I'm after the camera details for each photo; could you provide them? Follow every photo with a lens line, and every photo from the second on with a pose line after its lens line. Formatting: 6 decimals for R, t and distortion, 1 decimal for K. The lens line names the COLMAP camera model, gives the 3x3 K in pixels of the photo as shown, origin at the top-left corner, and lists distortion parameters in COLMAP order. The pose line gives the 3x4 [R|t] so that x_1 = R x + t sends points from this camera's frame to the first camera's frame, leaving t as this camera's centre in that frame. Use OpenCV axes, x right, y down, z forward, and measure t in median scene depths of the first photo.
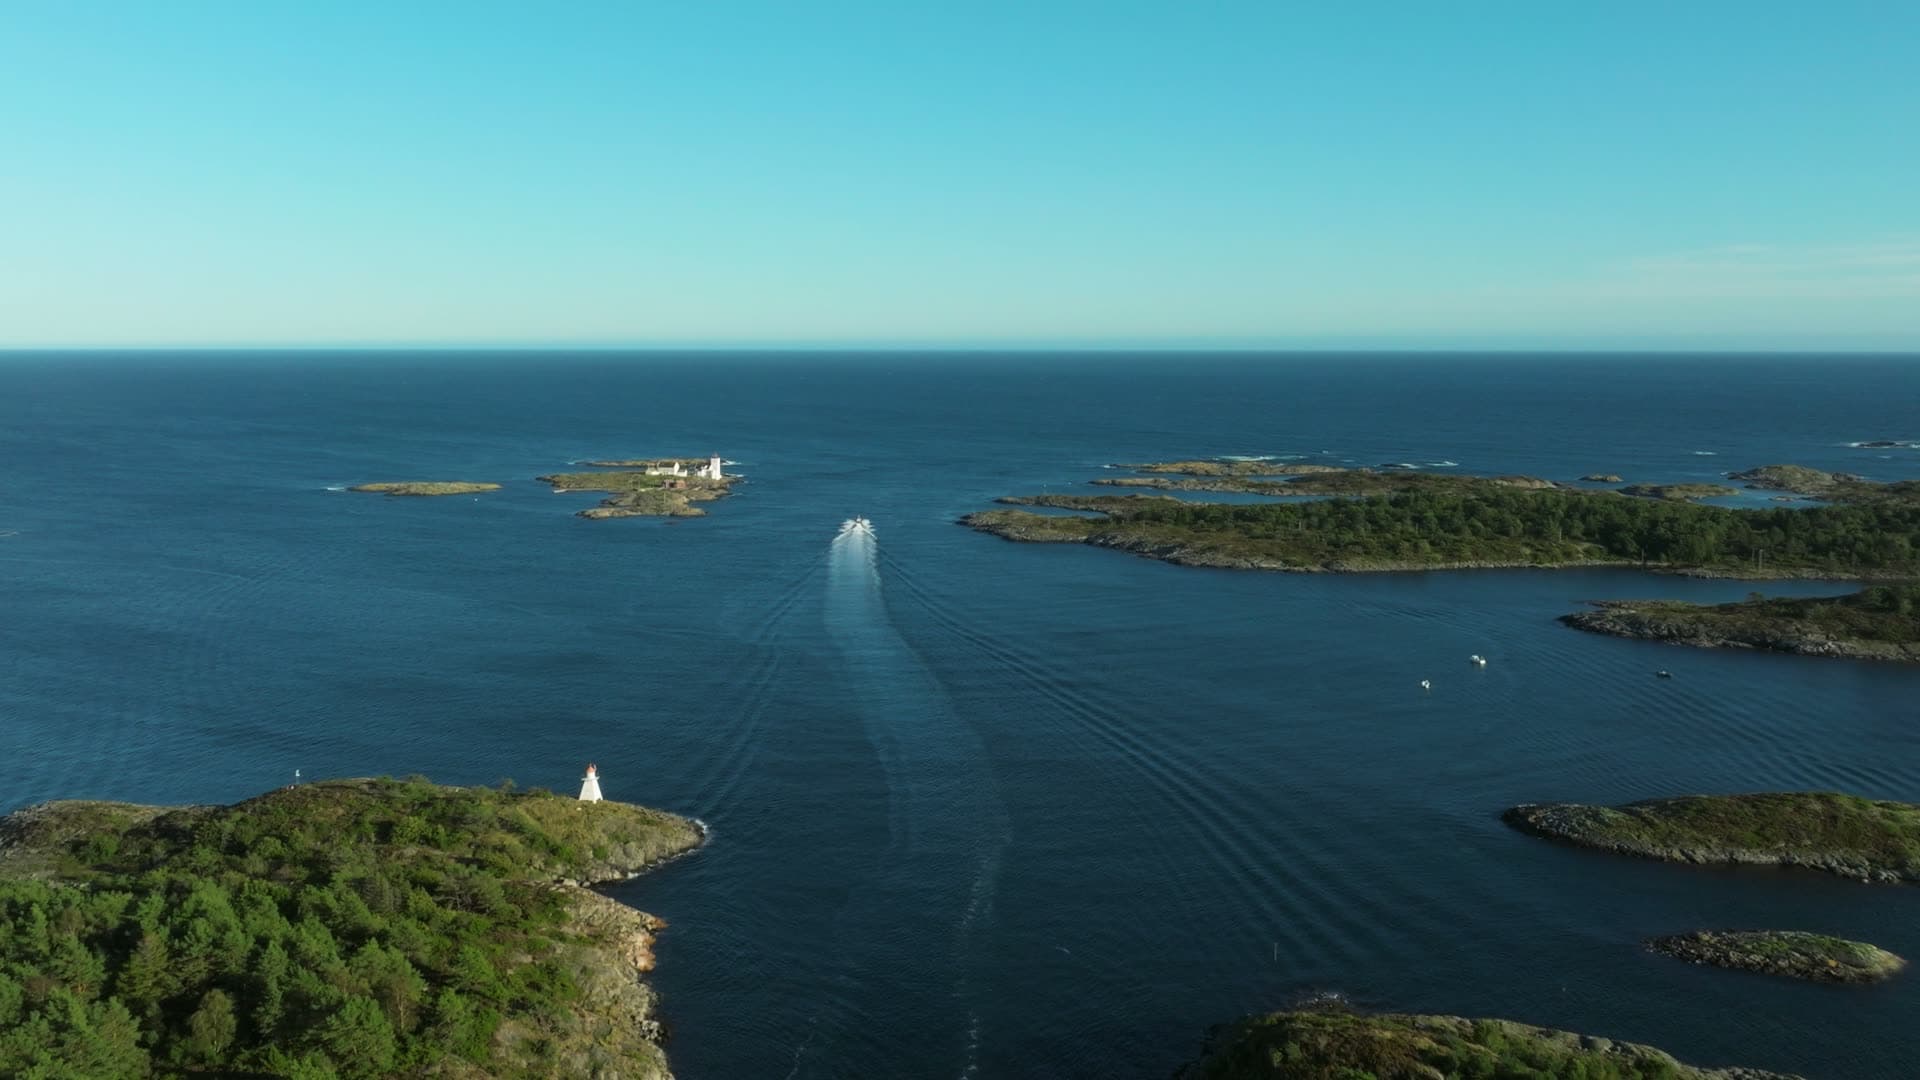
lens RADIAL K [[1636.9, 0, 960.0], [0, 1636.9, 540.0], [0, 0, 1]] dist [-0.005408, -0.018311]
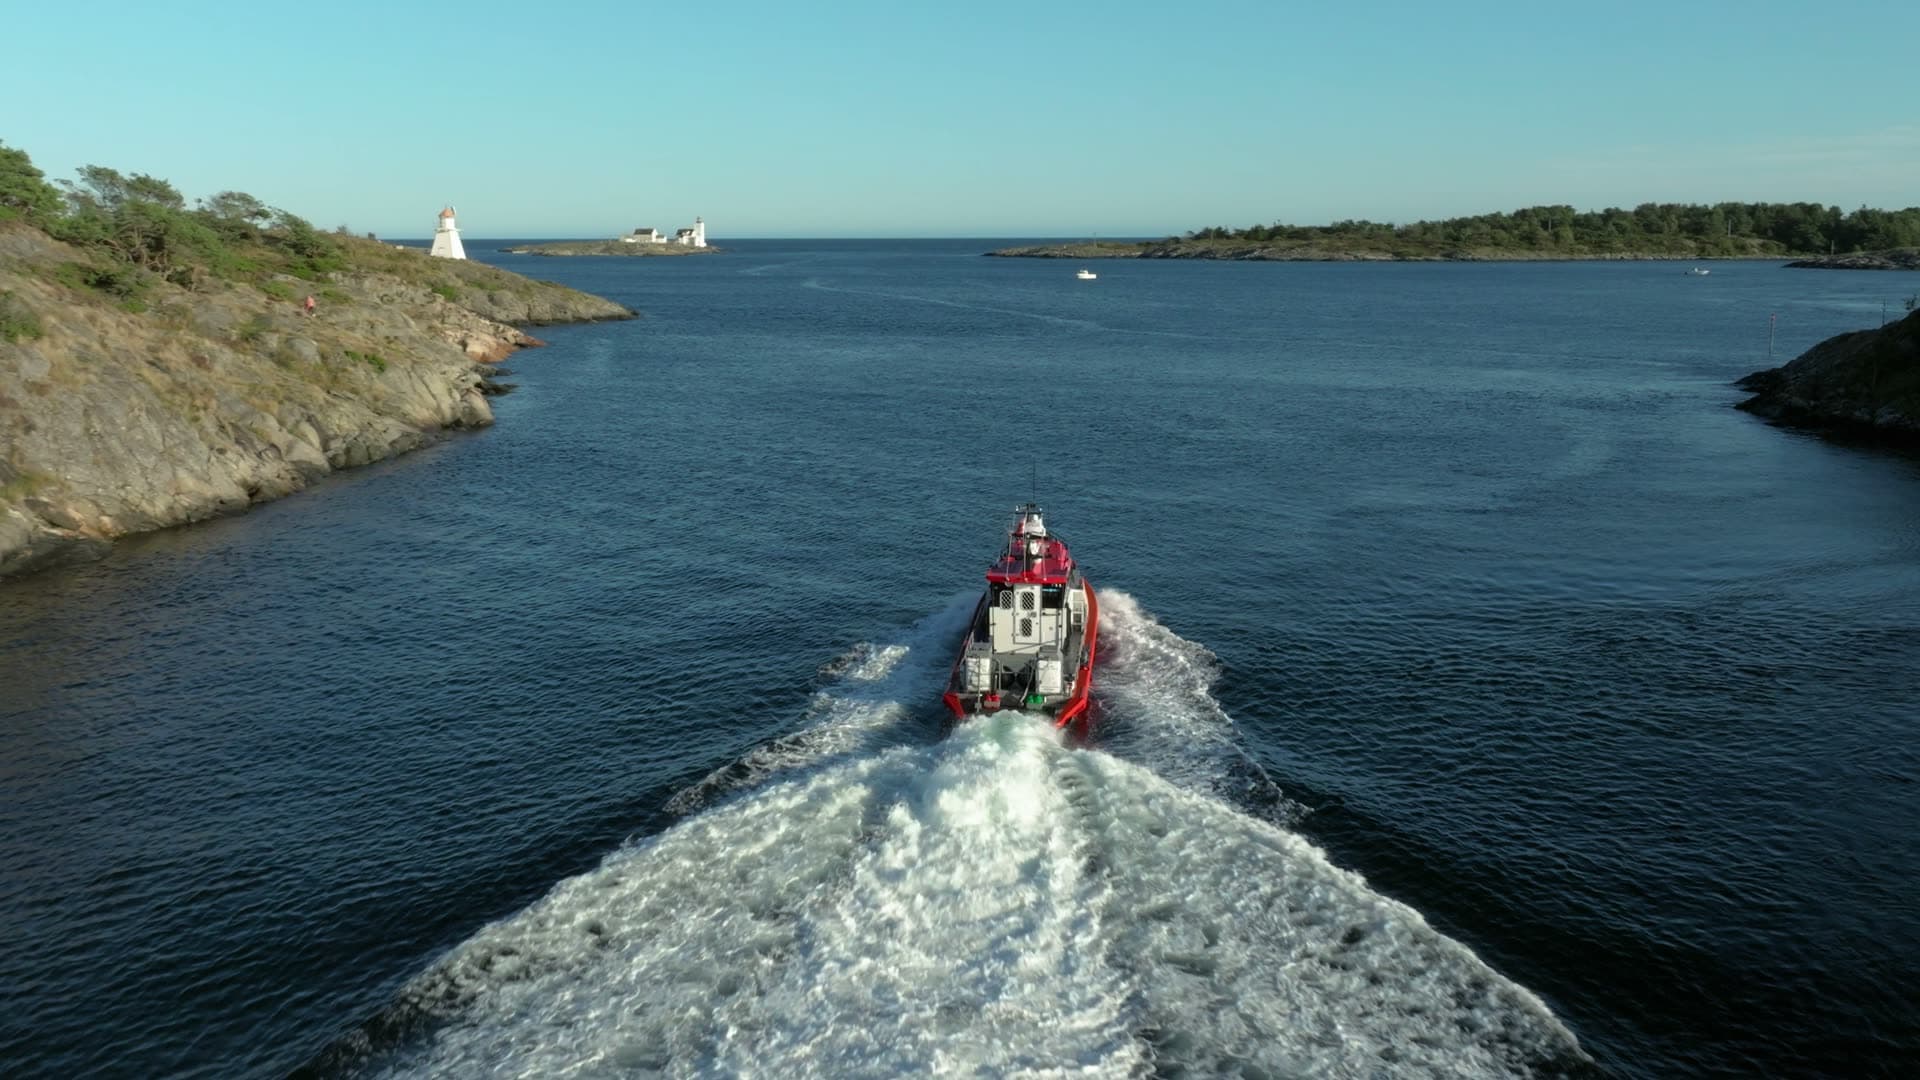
lens RADIAL K [[1636.9, 0, 960.0], [0, 1636.9, 540.0], [0, 0, 1]] dist [-0.005408, -0.018311]
pose [[0.999983, -0.005788, 0.000966, -0.018307], [0.005716, 0.998003, 0.062909, 0.100894], [-0.001328, -0.062902, 0.998019, 0.181439]]
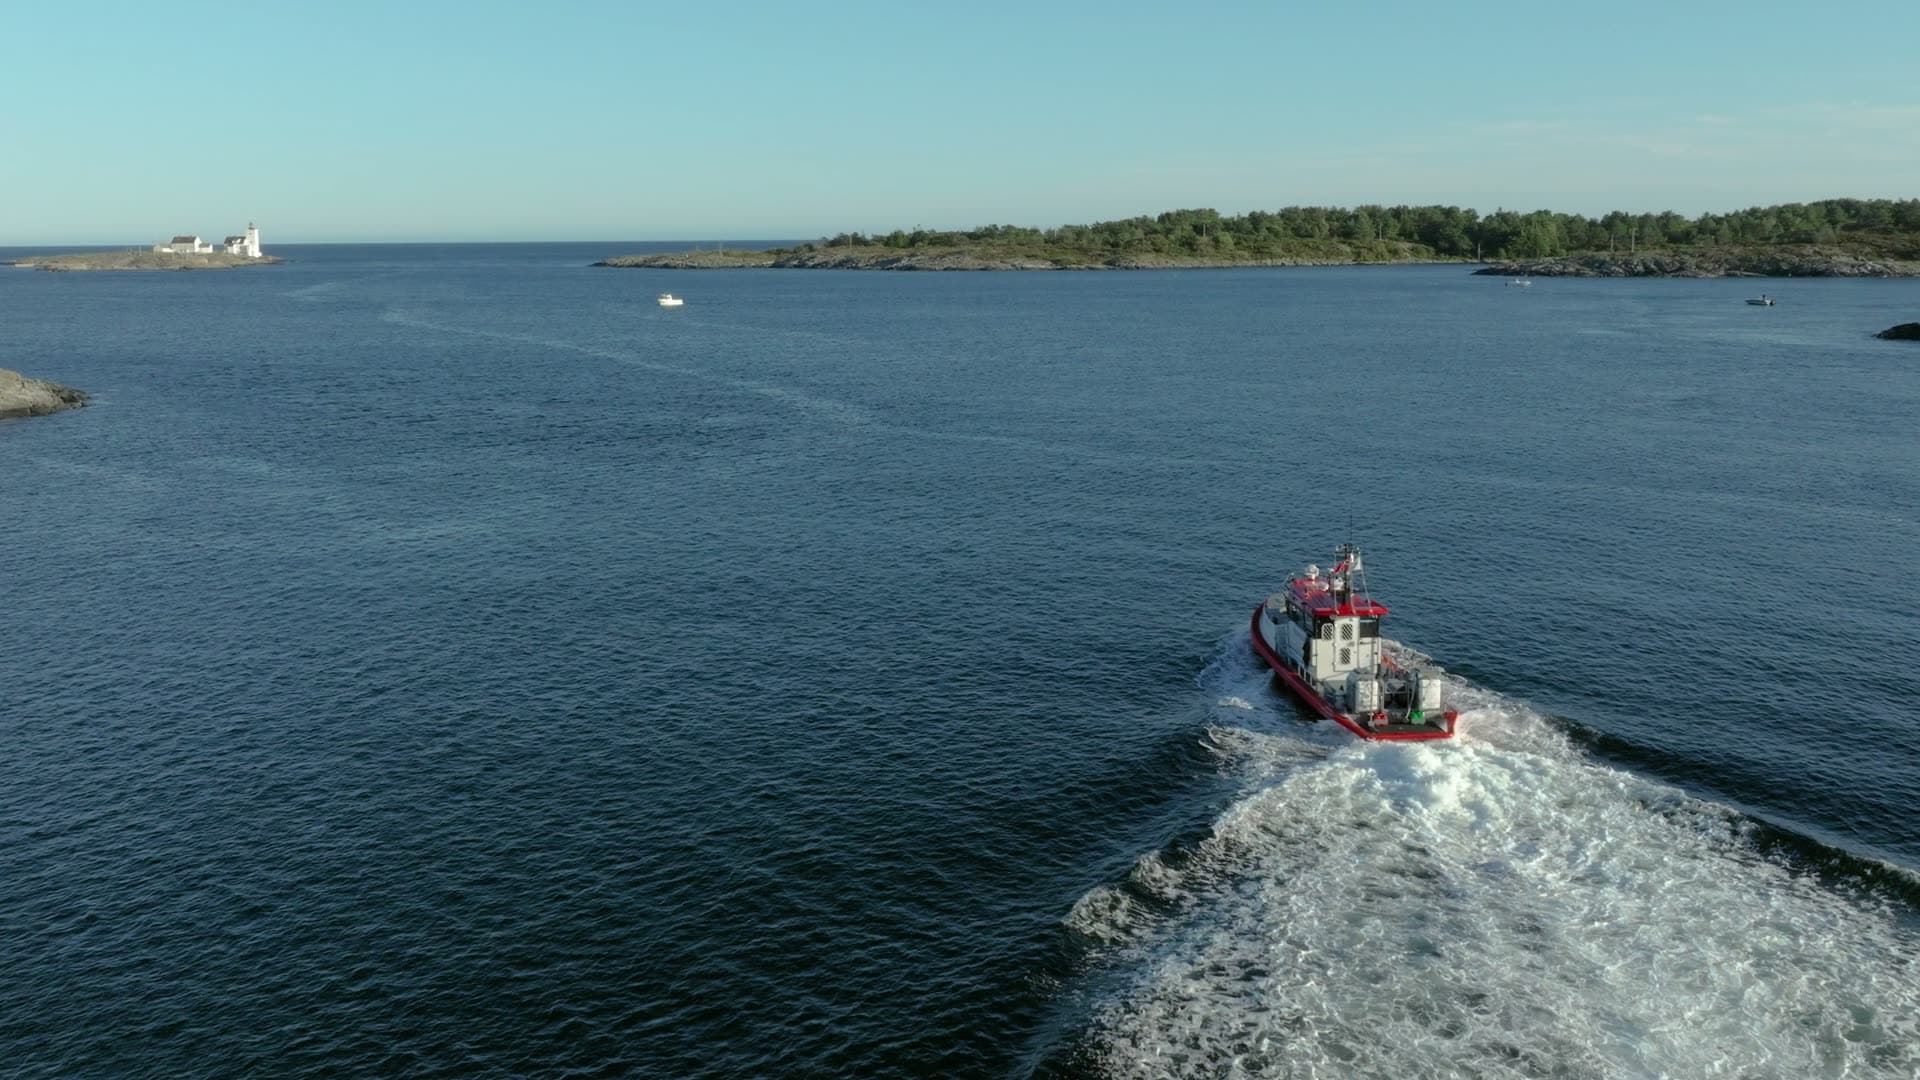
lens RADIAL K [[1636.9, 0, 960.0], [0, 1636.9, 540.0], [0, 0, 1]] dist [-0.005408, -0.018311]
pose [[0.970485, -0.053351, 0.235186, -0.025181], [0.038589, 0.997011, 0.066929, 0.086843], [-0.238054, -0.055878, 0.969643, 0.276029]]
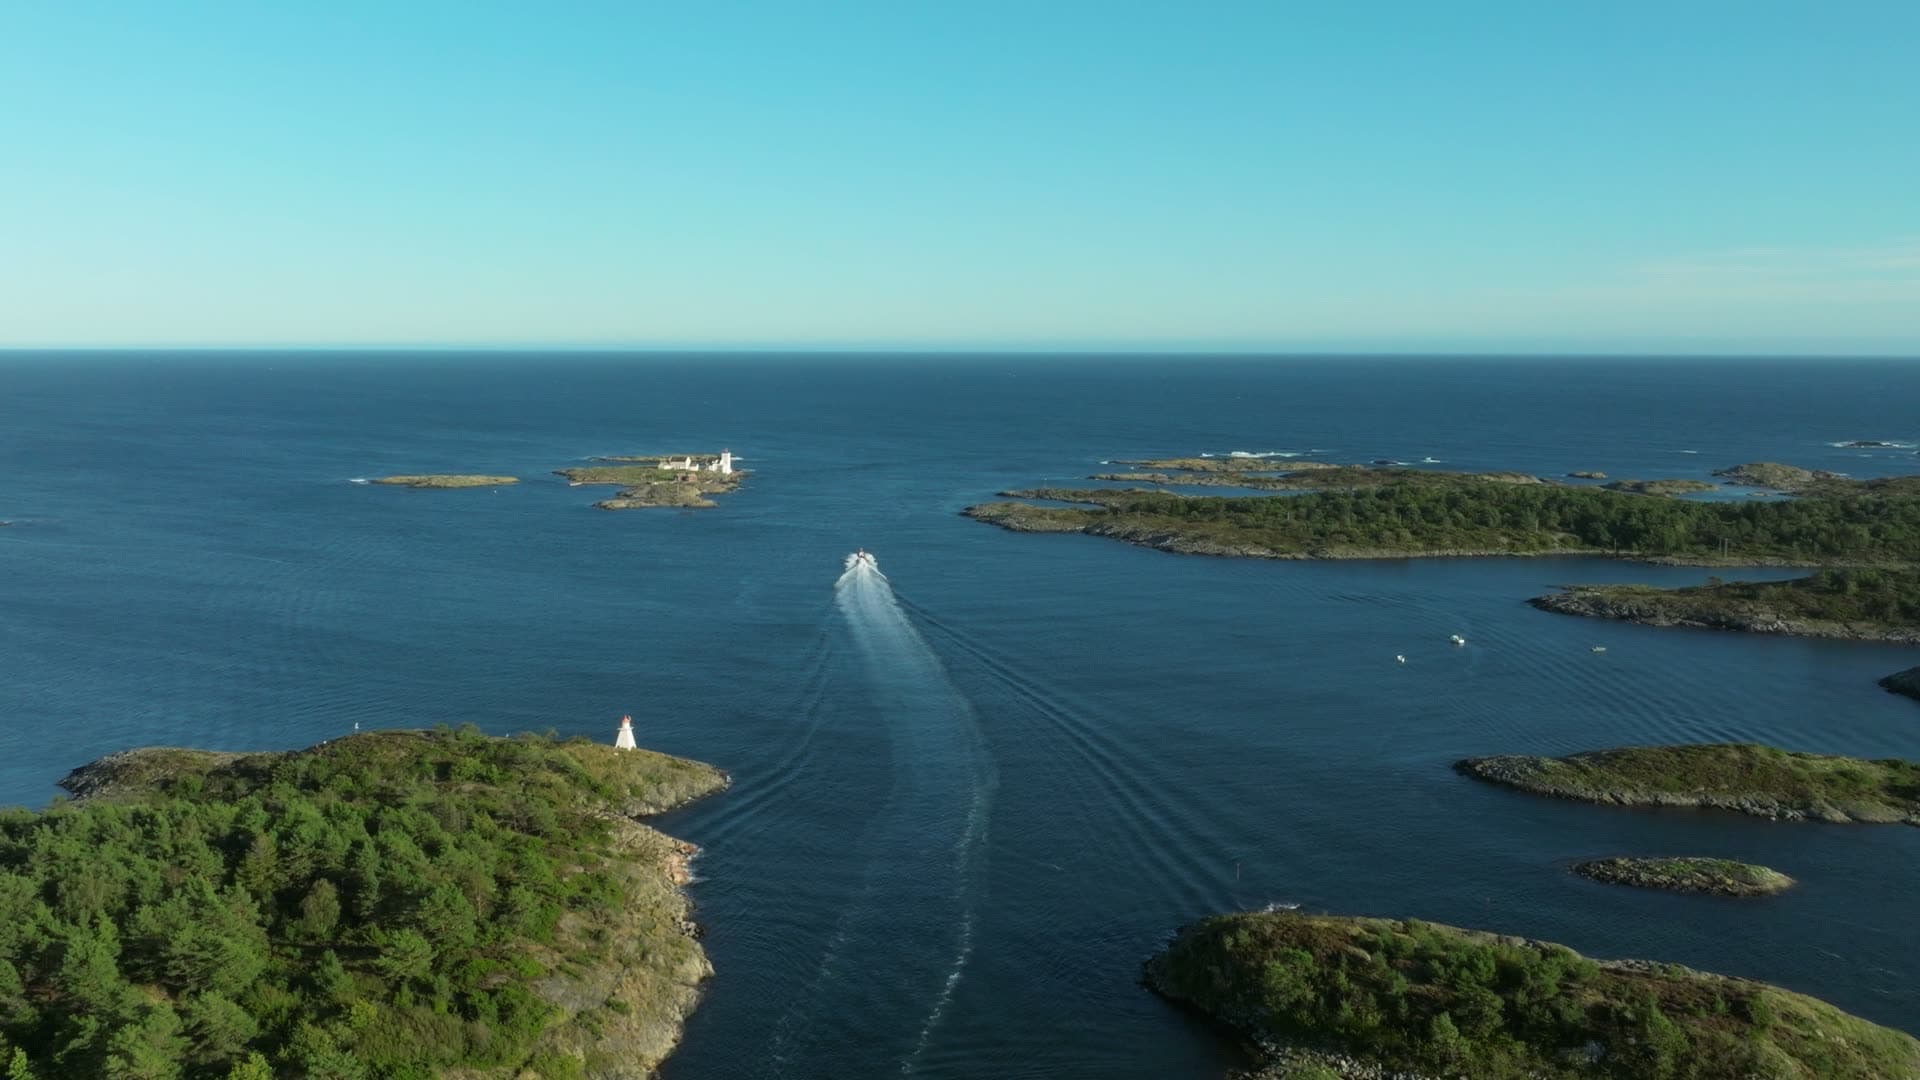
lens RADIAL K [[1636.9, 0, 960.0], [0, 1636.9, 540.0], [0, 0, 1]] dist [-0.005408, -0.018311]
pose [[0.999993, 0.002577, -0.002566, 0.001108], [-0.002580, 0.999996, -0.001151, 0.008761], [0.002563, 0.001158, 0.999996, -0.047169]]
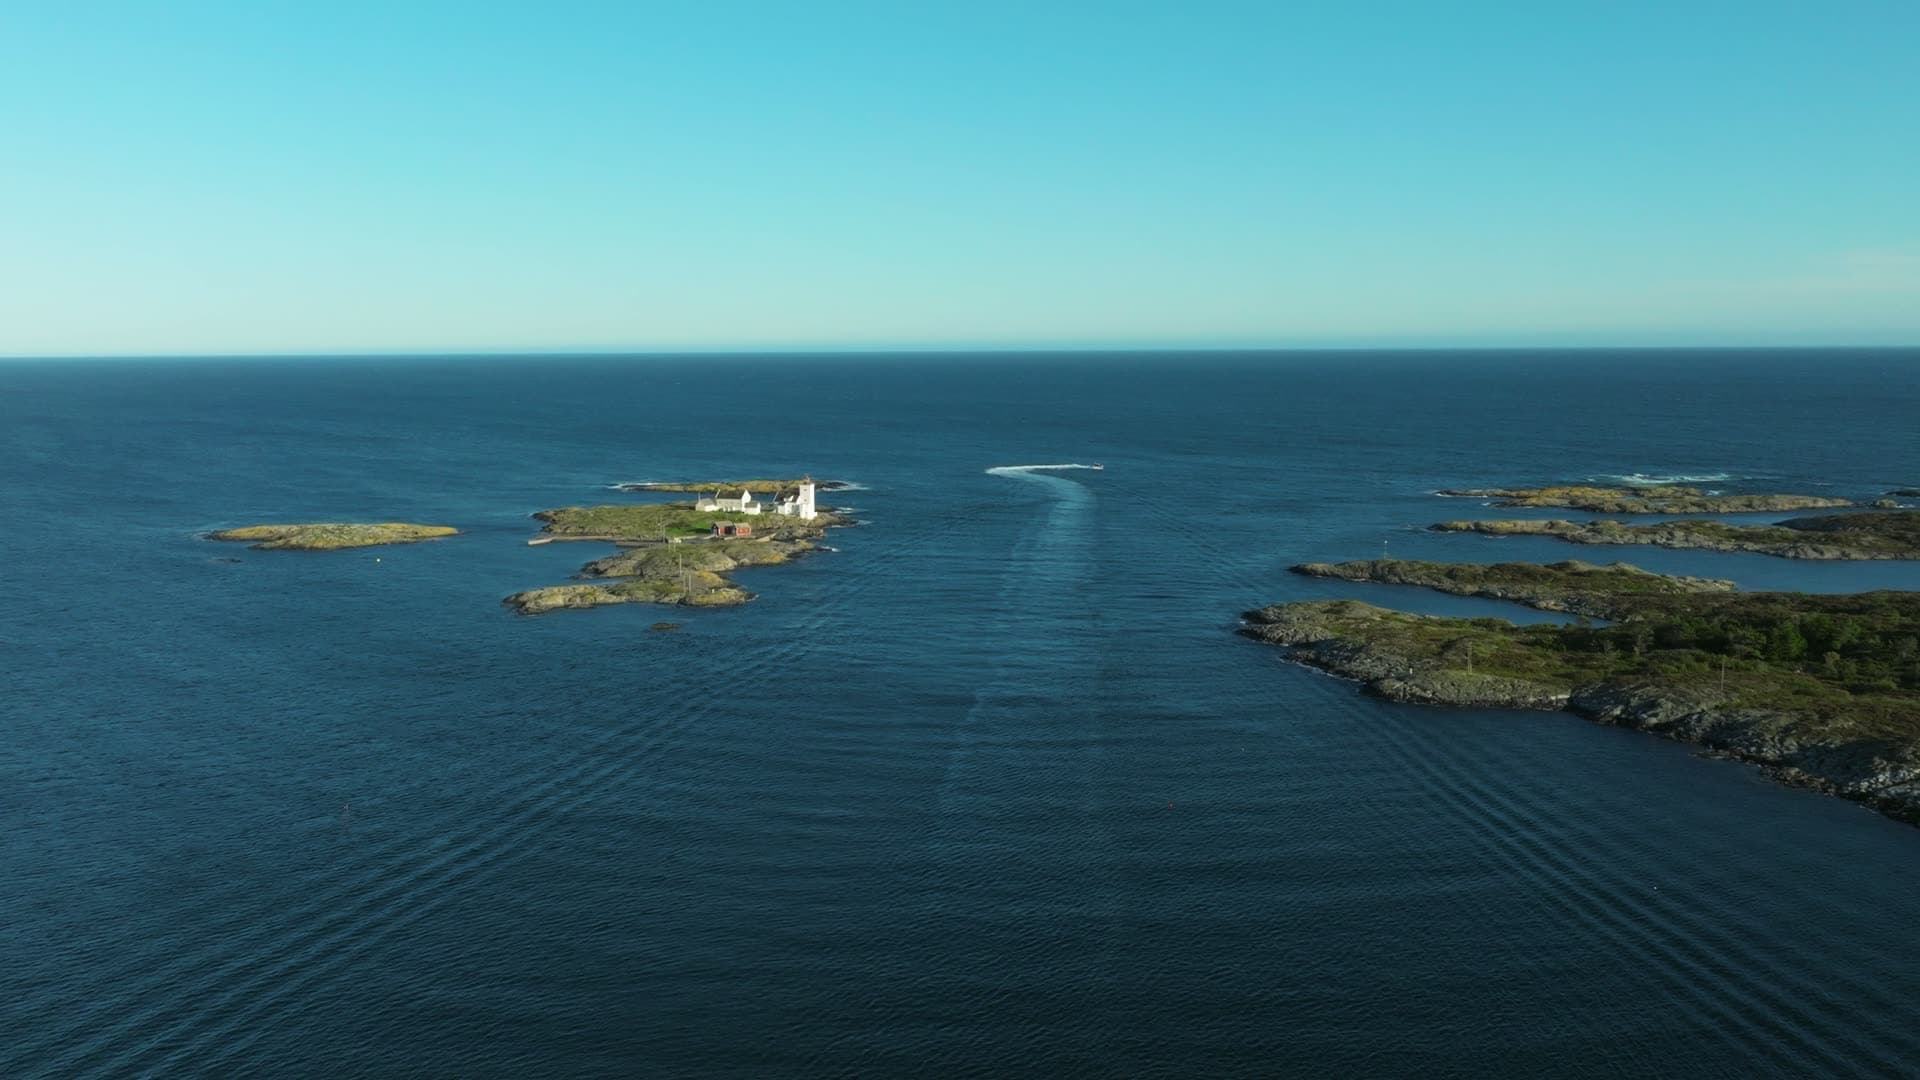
lens RADIAL K [[1636.9, 0, 960.0], [0, 1636.9, 540.0], [0, 0, 1]] dist [-0.005408, -0.018311]
pose [[0.993291, 0.006155, -0.115482, -0.034228], [-0.006290, 0.999980, -0.000806, -0.045030], [0.115475, 0.001527, 0.993309, 0.620532]]
